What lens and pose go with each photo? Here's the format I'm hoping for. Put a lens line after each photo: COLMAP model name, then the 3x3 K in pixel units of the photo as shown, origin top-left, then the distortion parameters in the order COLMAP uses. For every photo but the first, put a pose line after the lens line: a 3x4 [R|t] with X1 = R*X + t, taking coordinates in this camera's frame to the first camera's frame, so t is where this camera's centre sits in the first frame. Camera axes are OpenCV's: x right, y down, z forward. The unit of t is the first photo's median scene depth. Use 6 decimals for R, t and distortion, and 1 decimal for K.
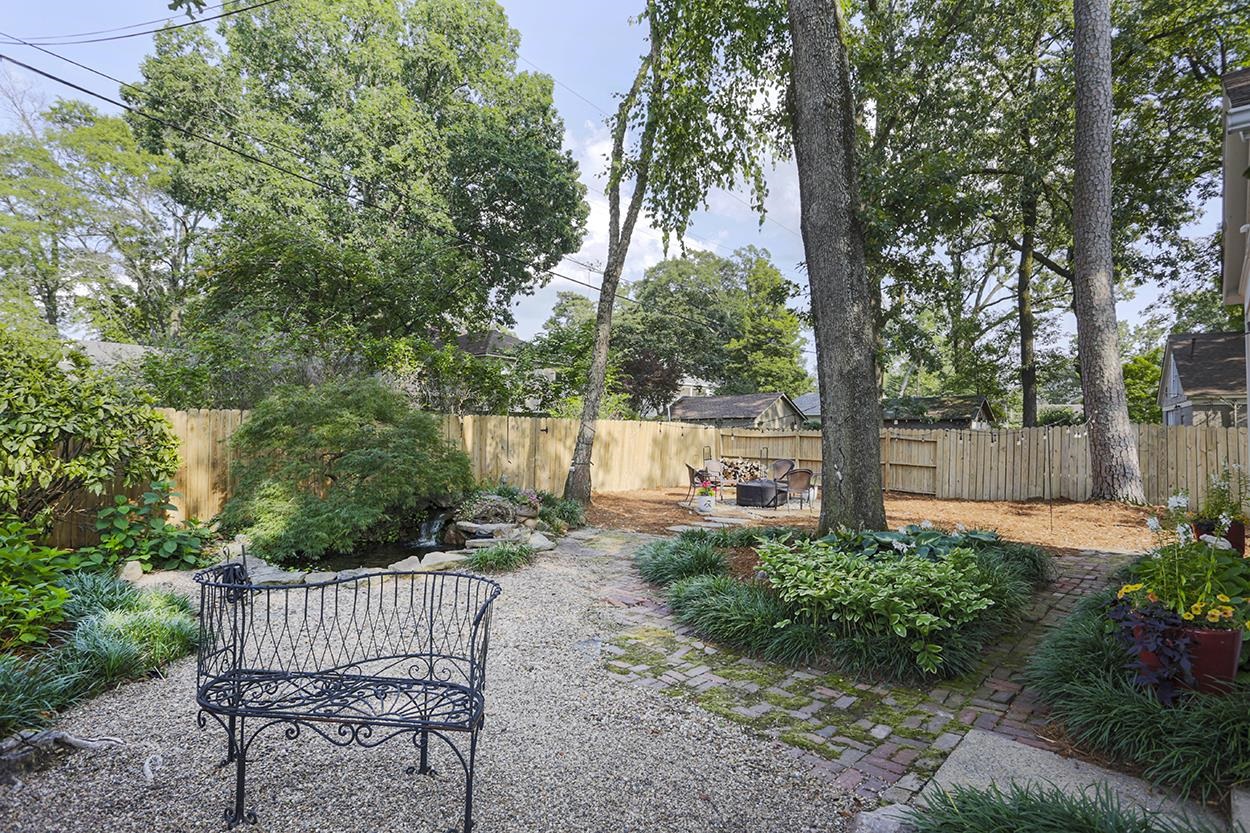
lens RADIAL K [[633.4, 0, 666.2], [0, 633.4, 421.7], [0, 0, 1]] dist [-0.082398, 0.031121]
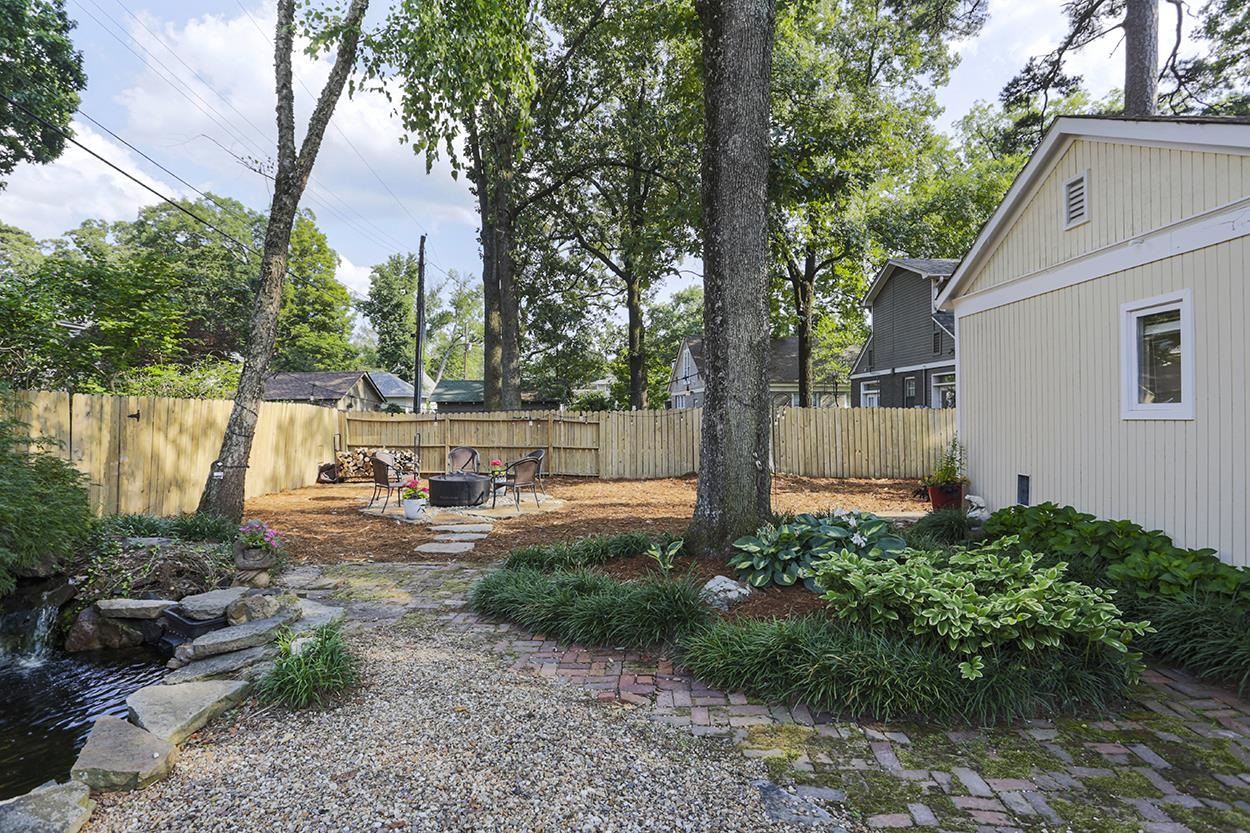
lens RADIAL K [[633.4, 0, 666.2], [0, 633.4, 421.7], [0, 0, 1]] dist [-0.082398, 0.031121]
pose [[0.775390, -0.015538, 0.631291, -0.123186], [-0.002358, 0.999619, 0.027500, 0.001288], [-0.631478, -0.022811, 0.775058, 0.148656]]
